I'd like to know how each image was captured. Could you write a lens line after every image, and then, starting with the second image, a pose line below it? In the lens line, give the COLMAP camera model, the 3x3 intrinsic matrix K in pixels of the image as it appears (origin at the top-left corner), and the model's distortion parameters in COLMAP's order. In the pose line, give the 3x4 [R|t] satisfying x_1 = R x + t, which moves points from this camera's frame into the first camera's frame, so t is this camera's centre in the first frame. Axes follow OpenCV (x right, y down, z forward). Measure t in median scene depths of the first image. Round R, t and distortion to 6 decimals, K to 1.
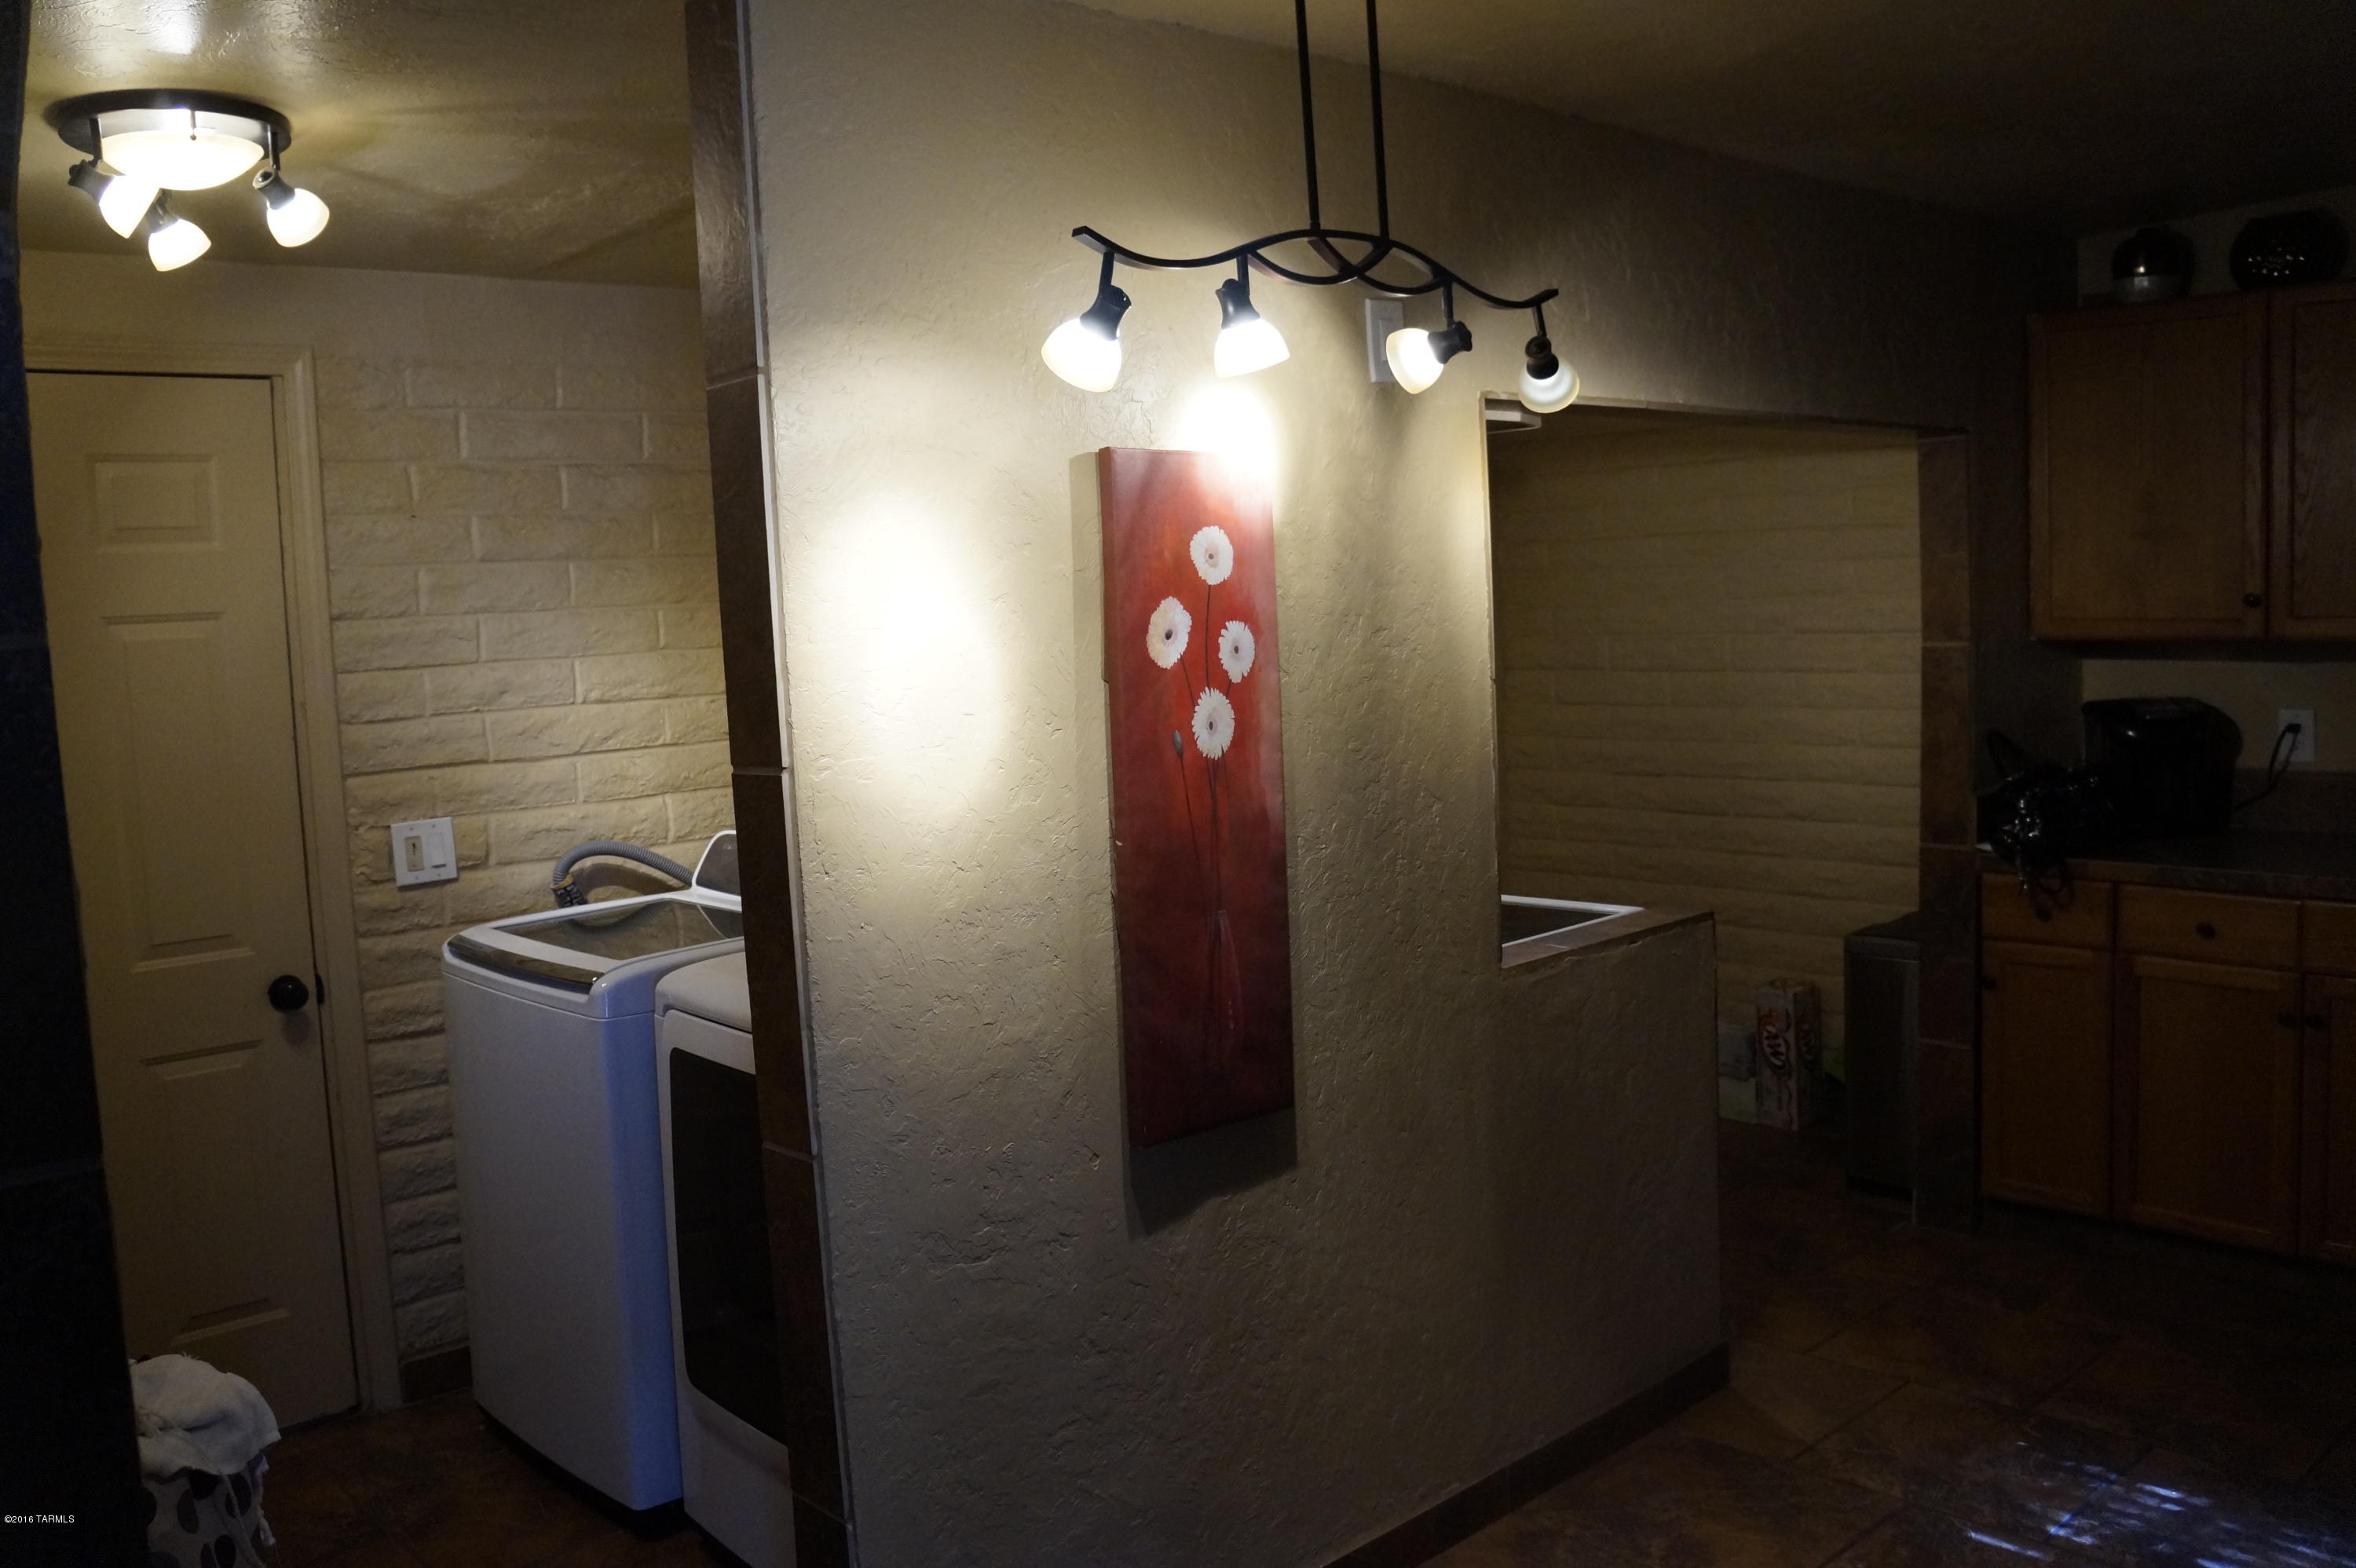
lens RADIAL K [[1961.5, 0, 1178.6], [0, 1961.5, 770.0], [0, 0, 1]] dist [-0.152199, 0.116949]
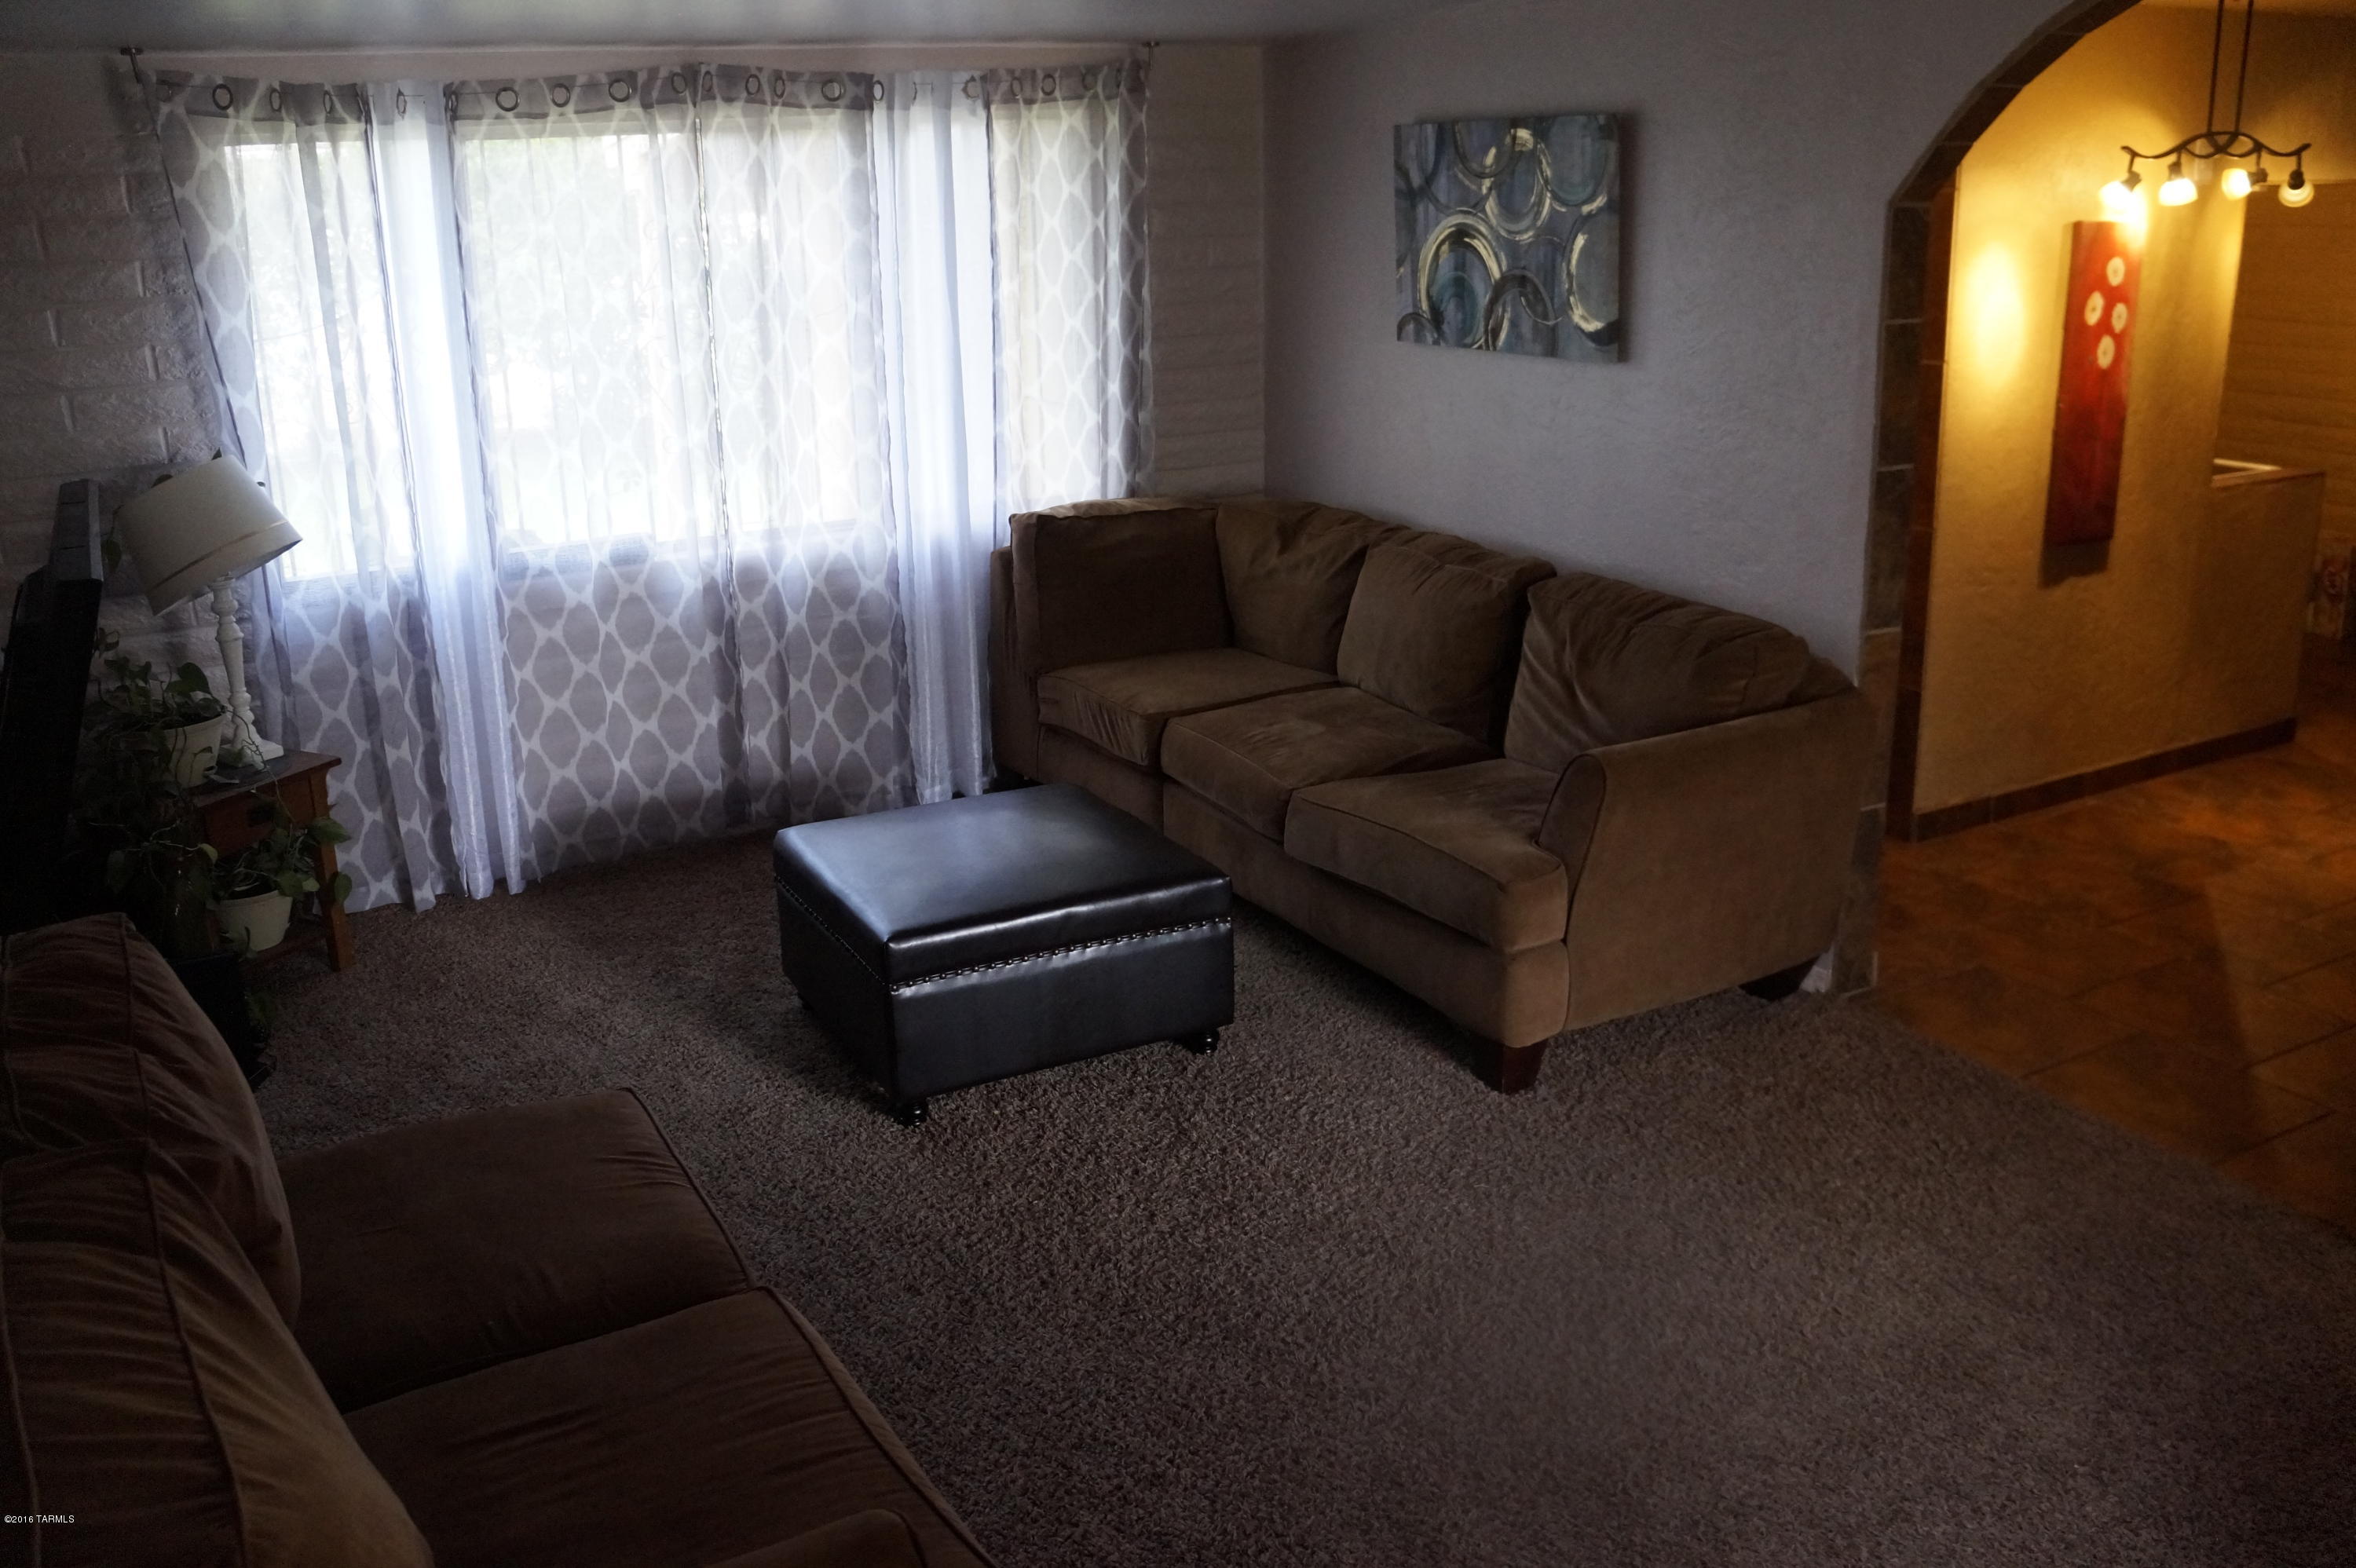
lens RADIAL K [[1961.5, 0, 1162.1], [0, 1961.5, 764.5], [0, 0, 1]] dist [-0.152199, 0.116949]
pose [[0.970298, 0.093260, -0.223214, -0.455466], [-0.044420, 0.975700, 0.214562, 0.016983], [0.237800, -0.198274, 0.950862, -1.230665]]
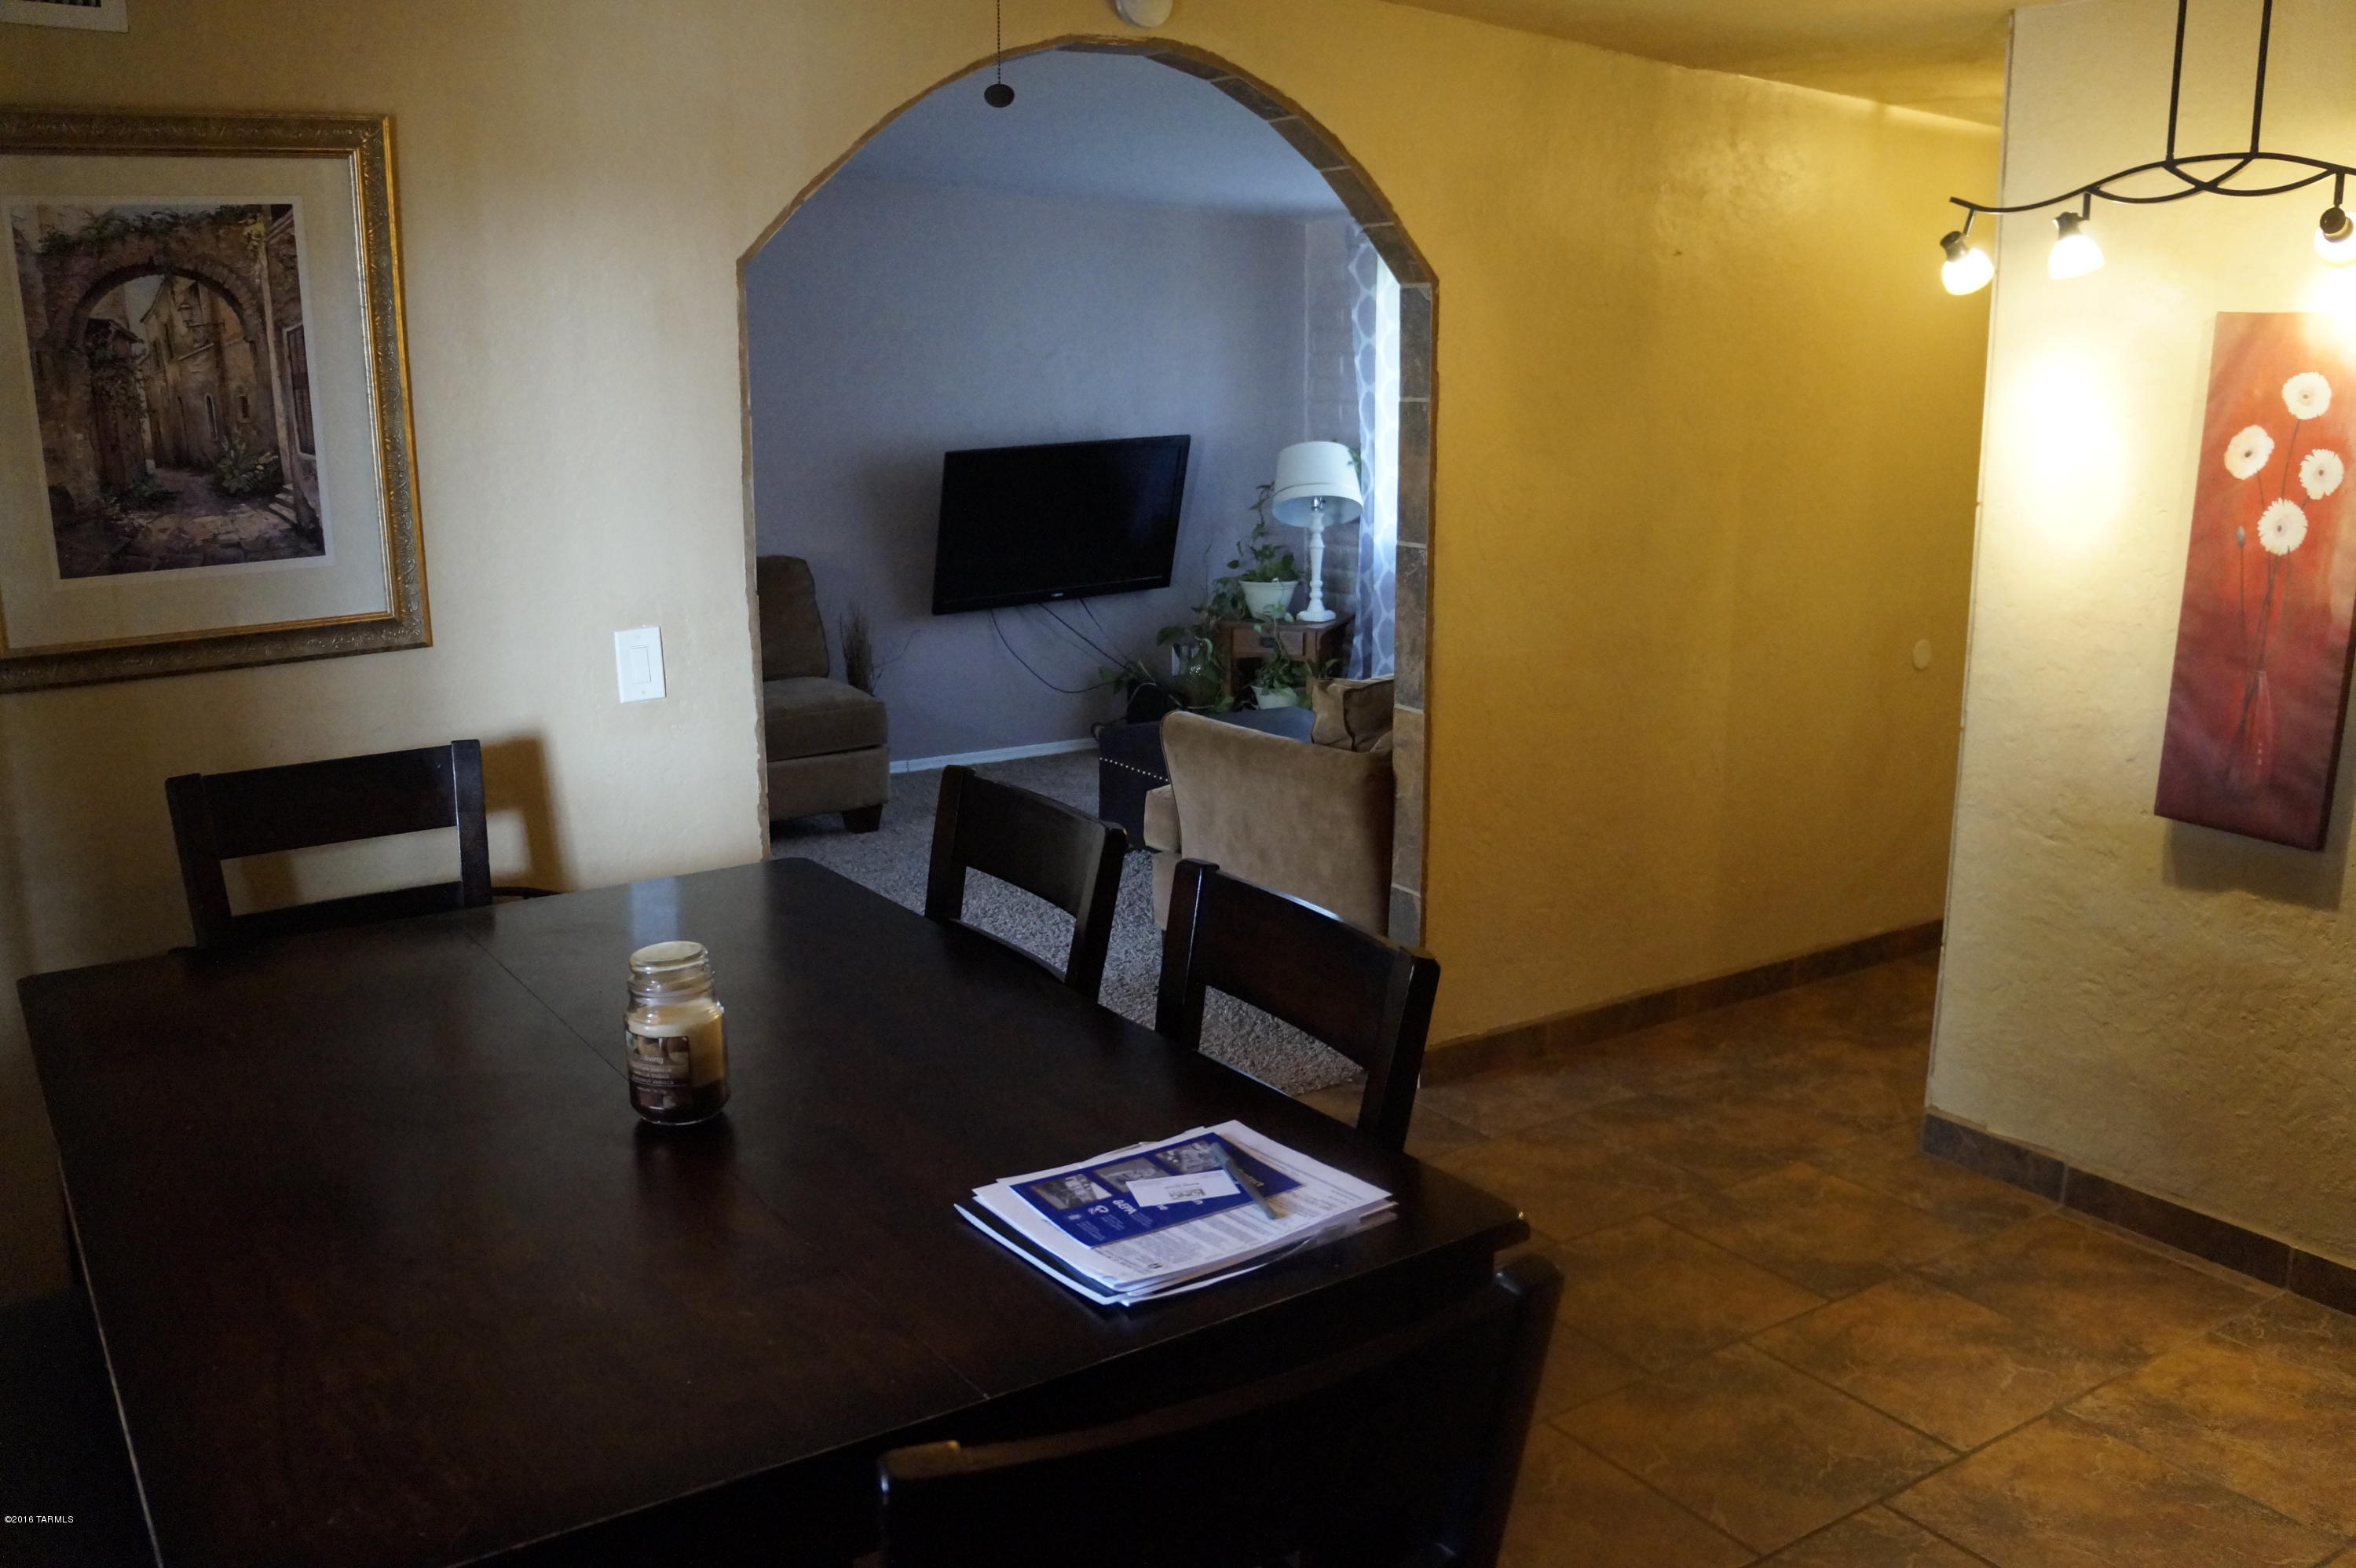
lens RADIAL K [[1961.5, 0, 1157.7], [0, 1961.5, 791.0], [0, 0, 1]] dist [-0.152199, 0.116949]
pose [[-0.178606, 0.260054, -0.948932, 1.309539], [-0.074149, 0.958140, 0.276533, -0.138647], [0.981123, 0.119753, -0.151847, 0.463771]]
